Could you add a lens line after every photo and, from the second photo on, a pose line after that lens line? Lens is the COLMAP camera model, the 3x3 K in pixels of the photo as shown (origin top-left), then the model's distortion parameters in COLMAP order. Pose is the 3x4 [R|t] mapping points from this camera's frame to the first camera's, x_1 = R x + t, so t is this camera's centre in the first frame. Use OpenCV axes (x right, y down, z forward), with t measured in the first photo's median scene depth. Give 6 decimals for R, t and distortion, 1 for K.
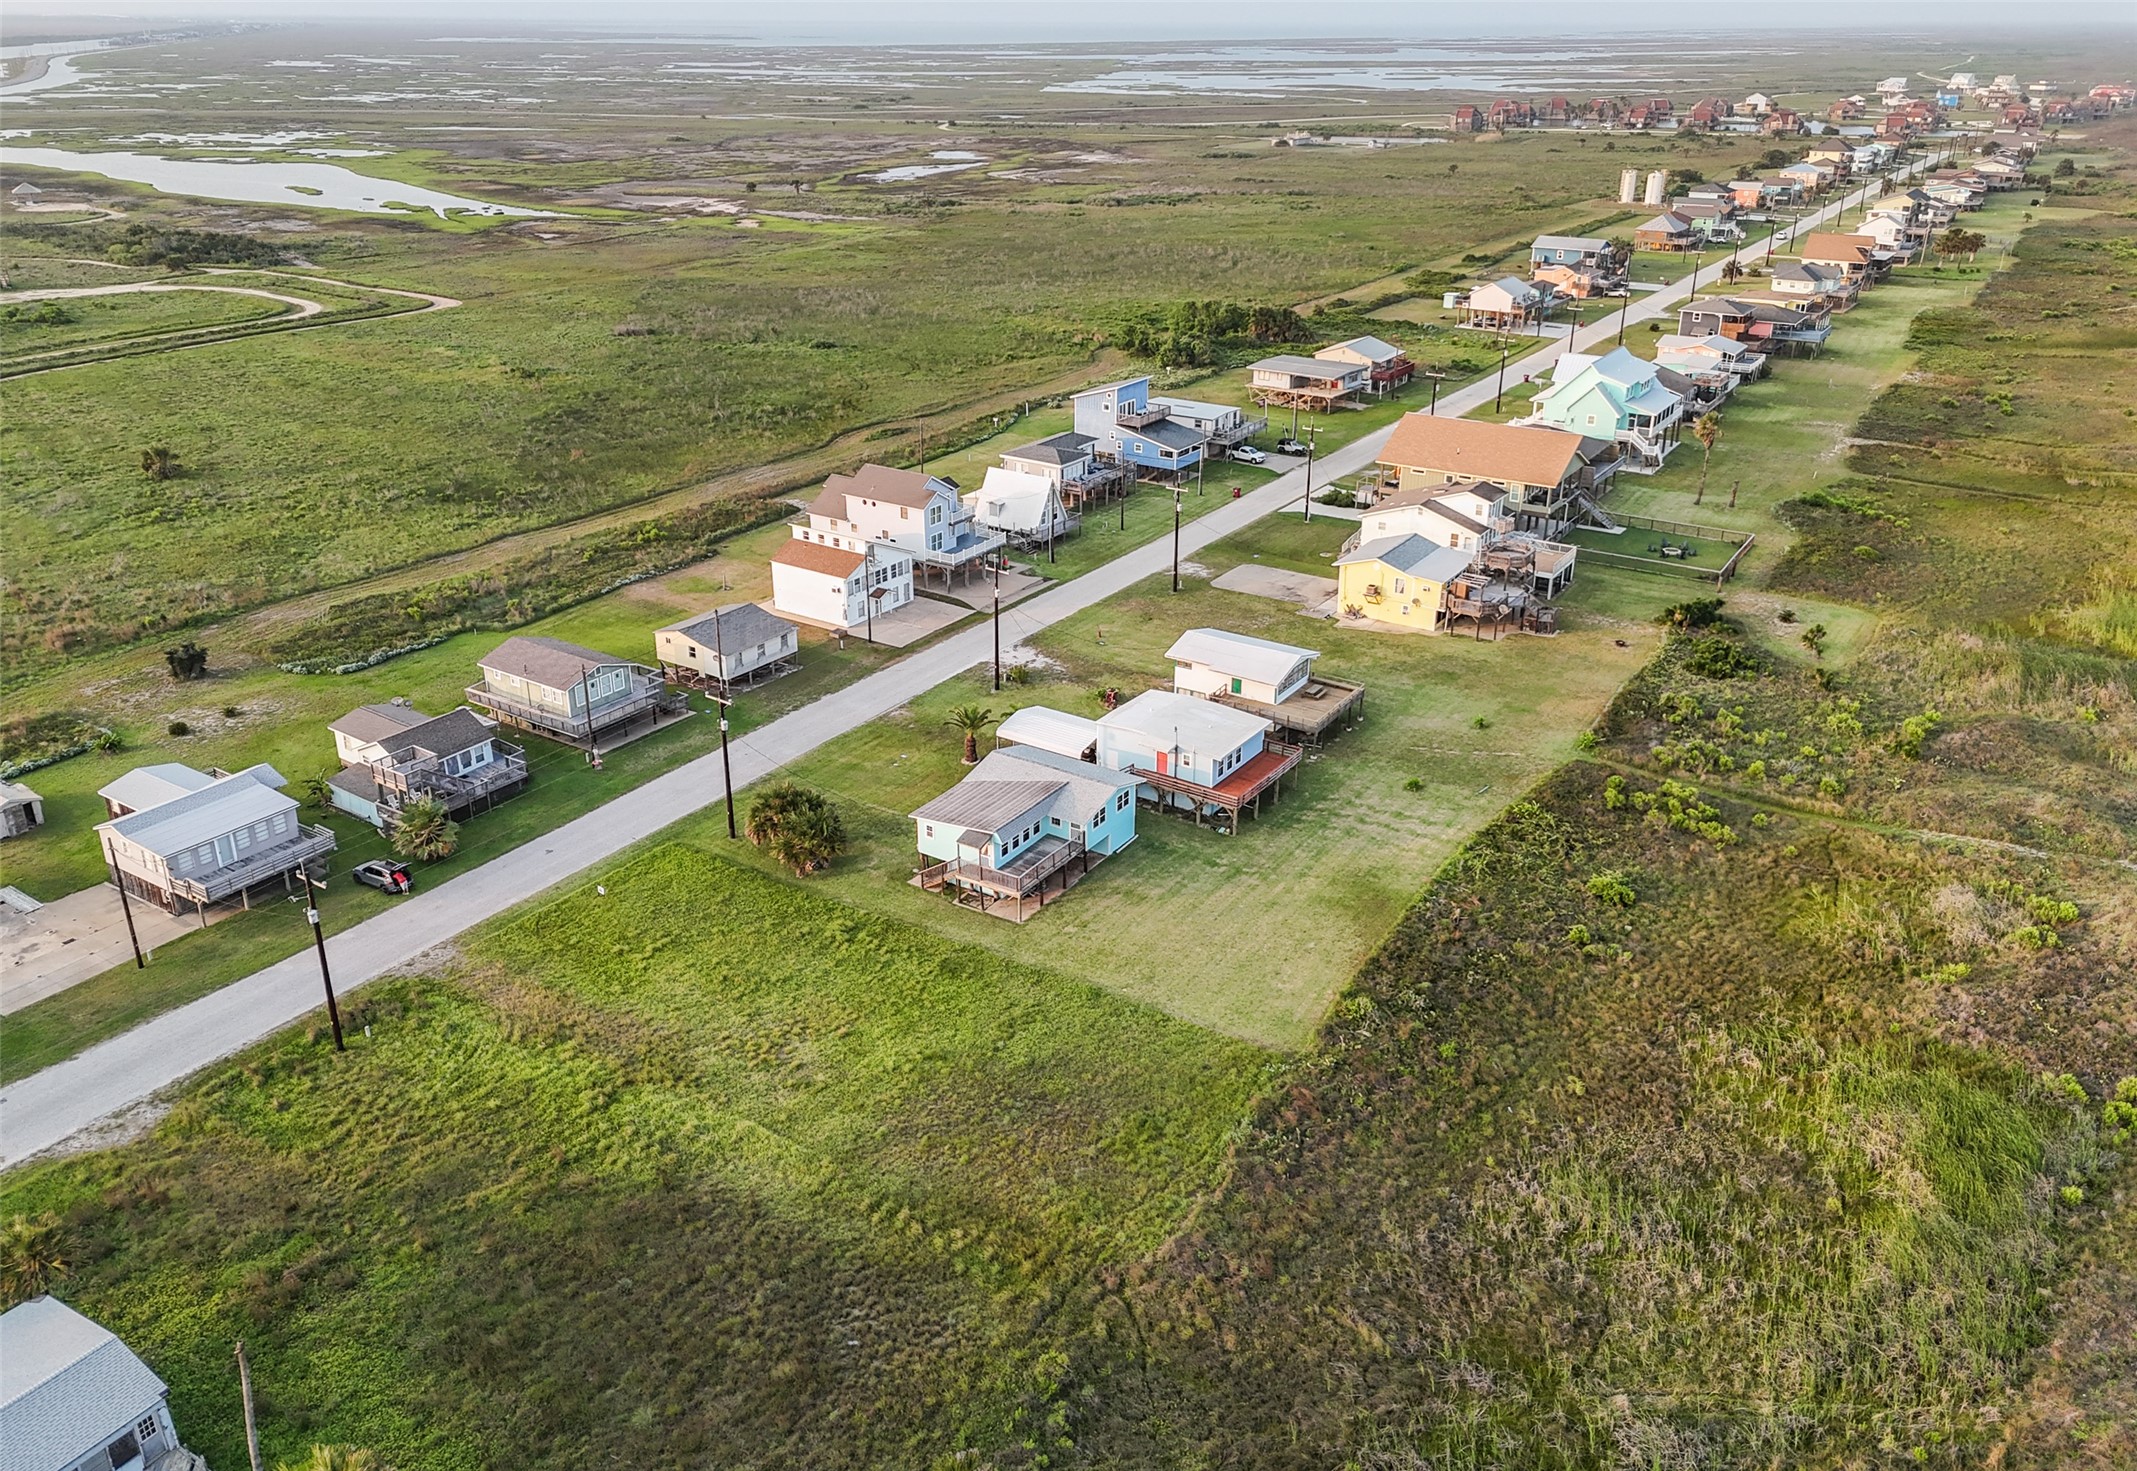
lens RADIAL K [[1568.2, 0, 1068.5], [0, 1568.2, 735.5], [0, 0, 1]] dist [0.006071, 0.001936]
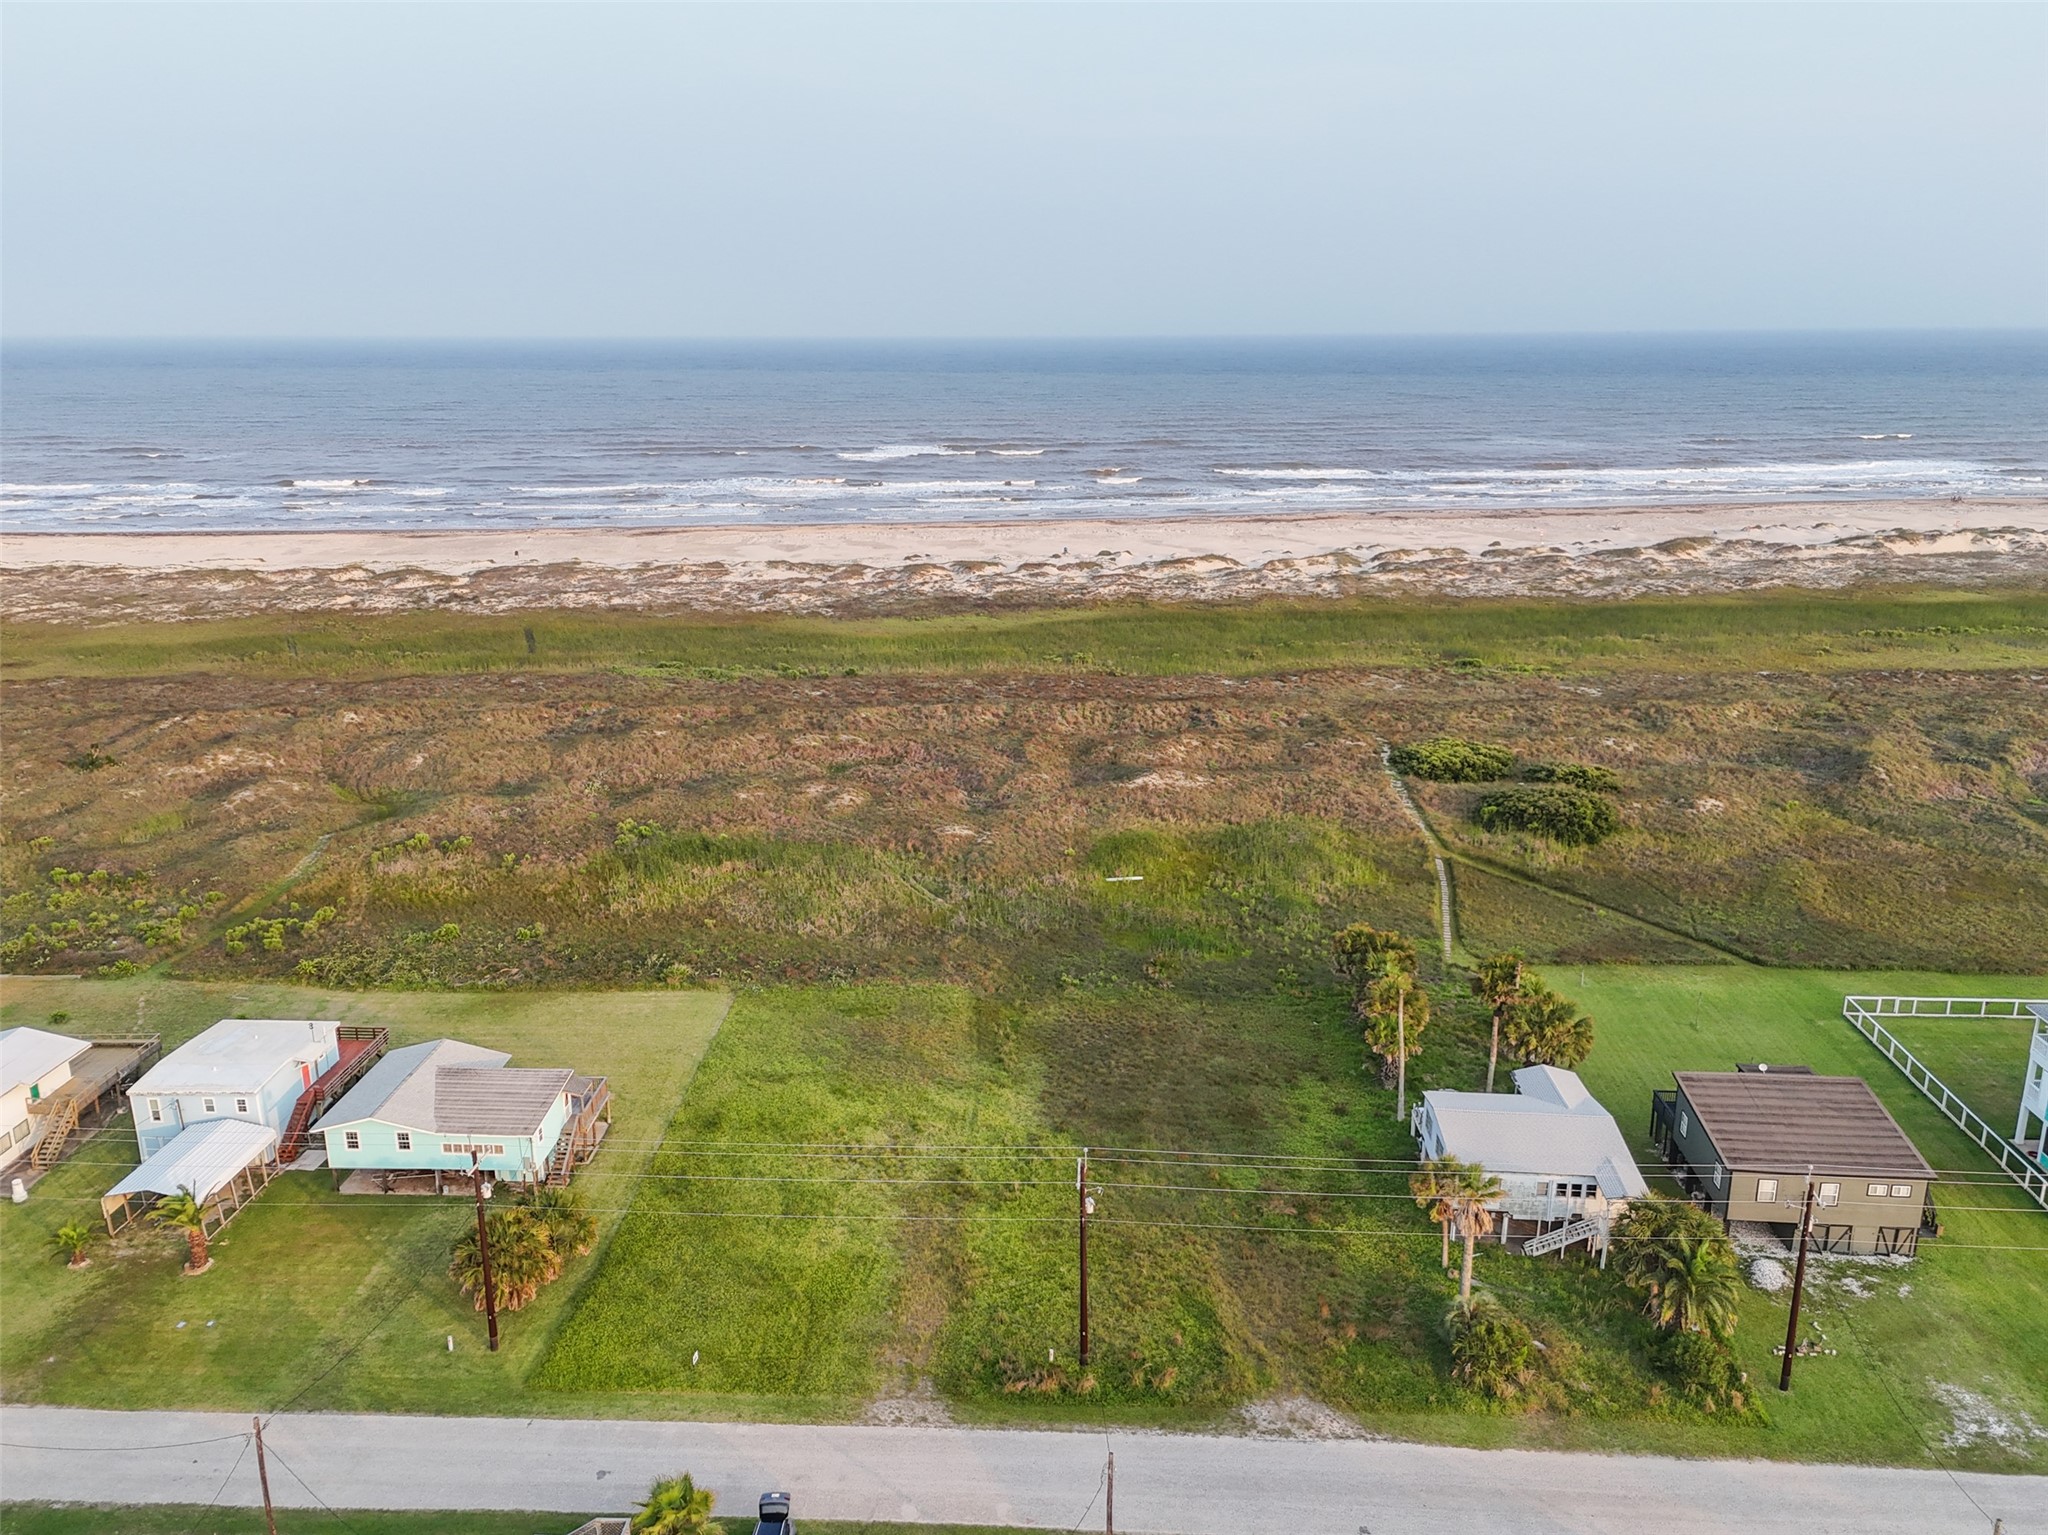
lens RADIAL K [[1508.0, 0, 1024.0], [0, 1508.0, 767.5], [0, 0, 1]] dist [0.061878, -0.052359]
pose [[-0.484344, -0.250482, 0.838254, -0.967980], [0.360648, 0.815779, 0.452149, -0.438365], [-0.797085, 0.521310, -0.304782, 0.977007]]
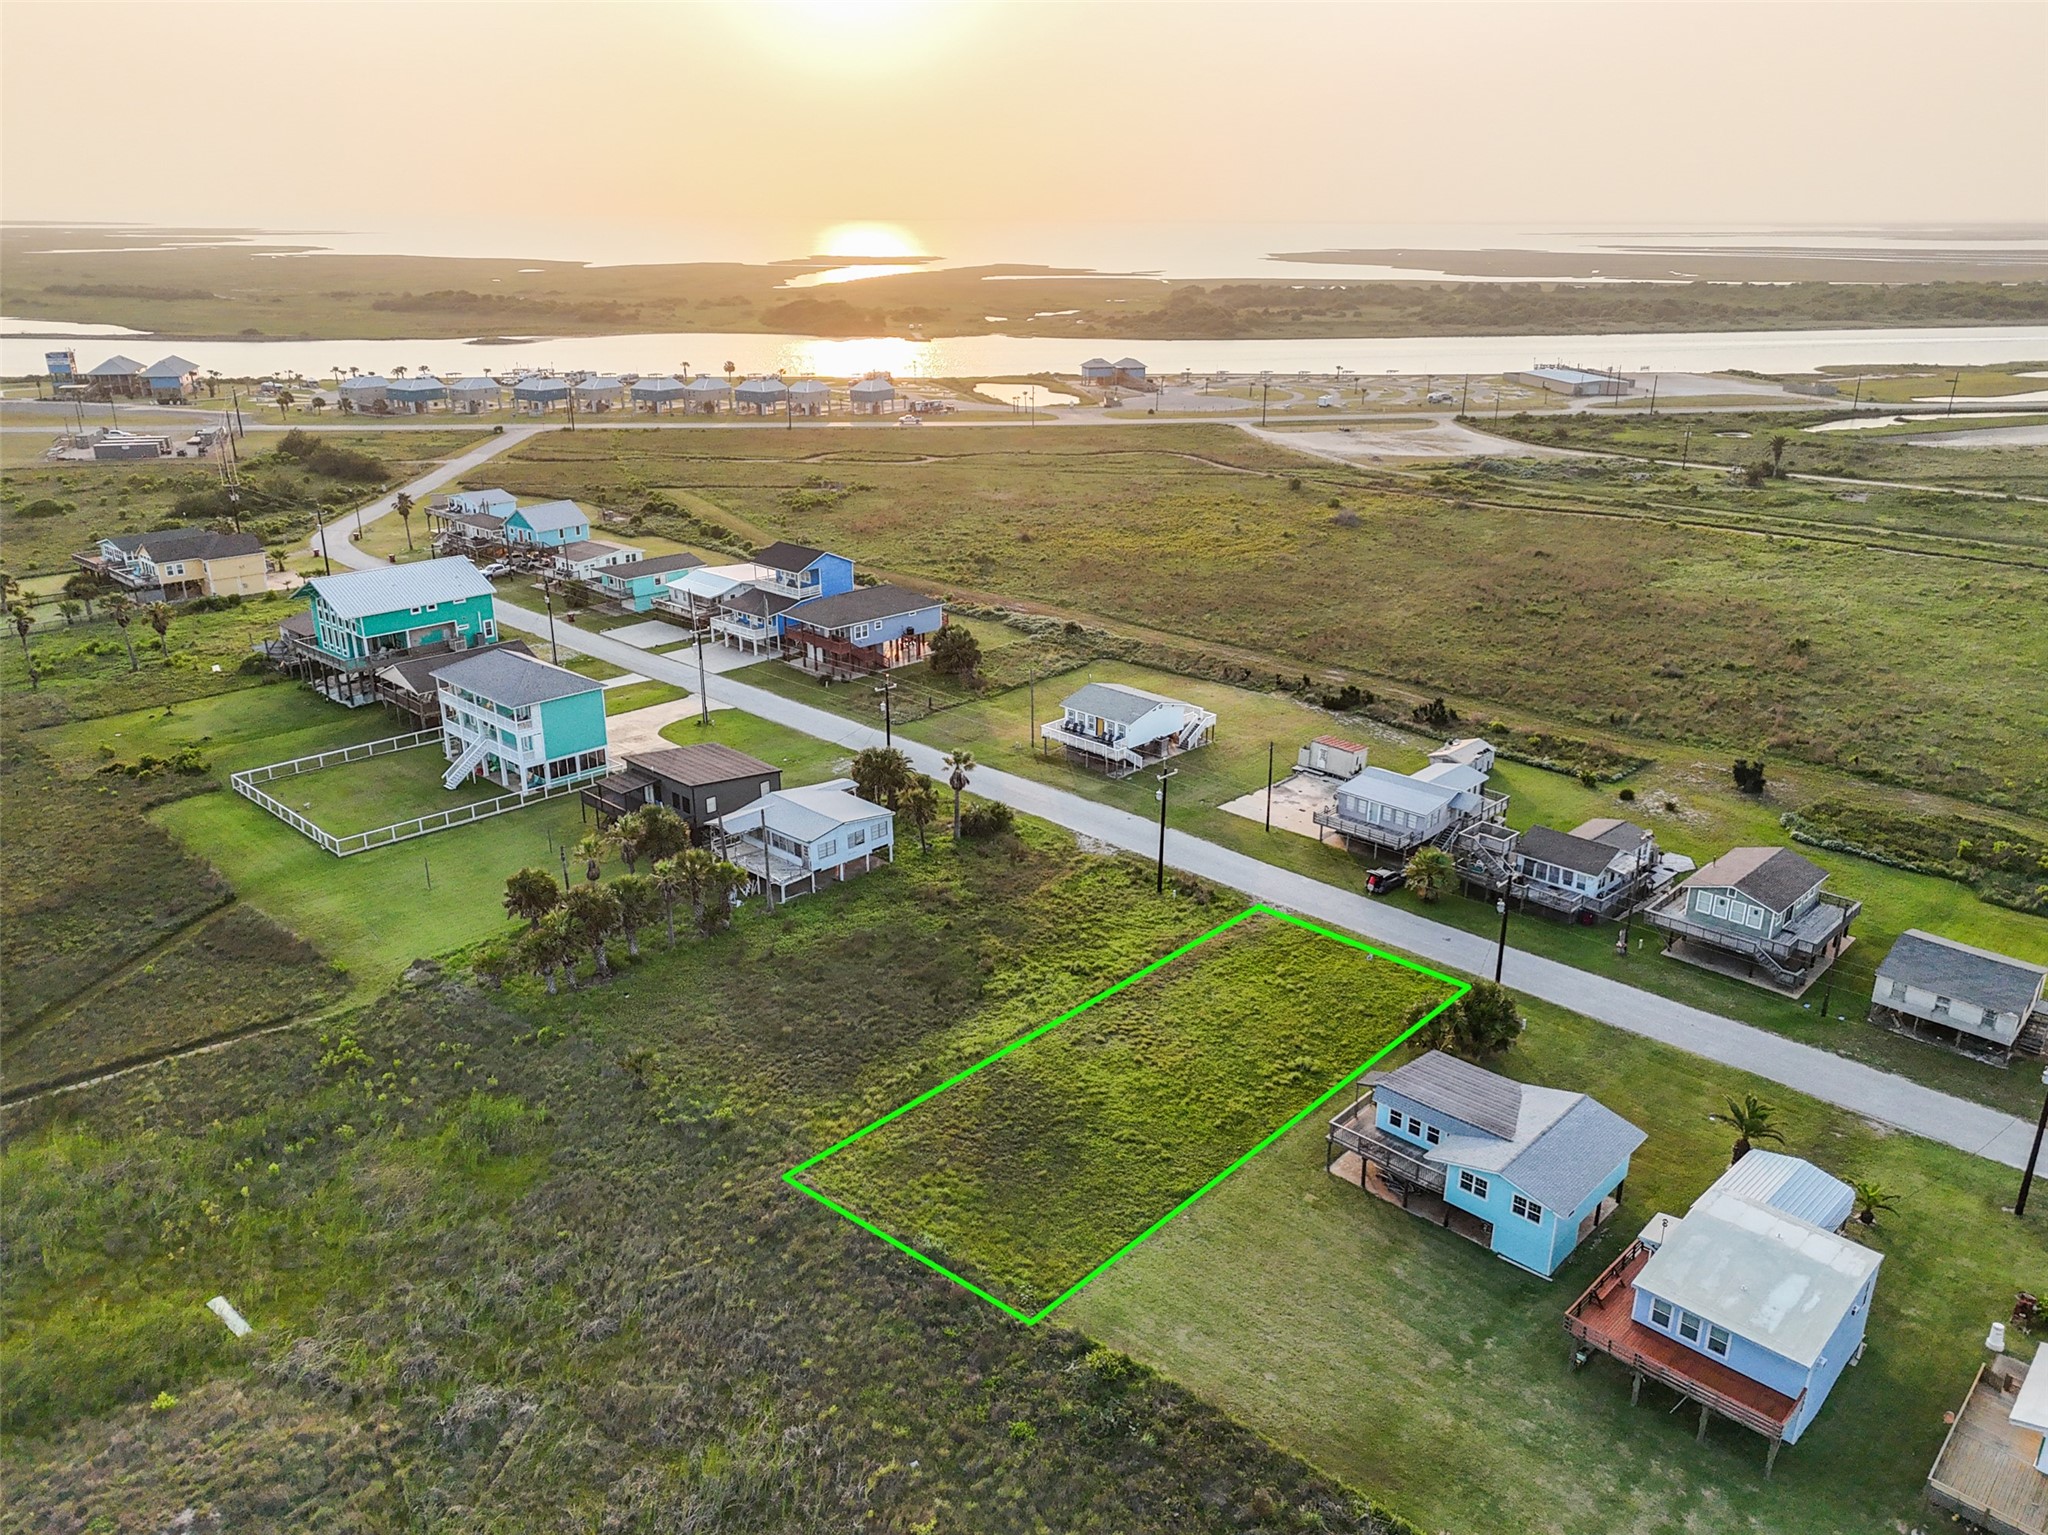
lens RADIAL K [[1514.4, 0, 1024.9], [0, 1514.4, 768.3], [0, 0, 1]] dist [0.063920, -0.051743]
pose [[-0.203423, 0.321586, -0.924771, 0.774798], [-0.405148, 0.832212, 0.378520, -0.351272], [0.891333, 0.451669, -0.039001, 0.775851]]
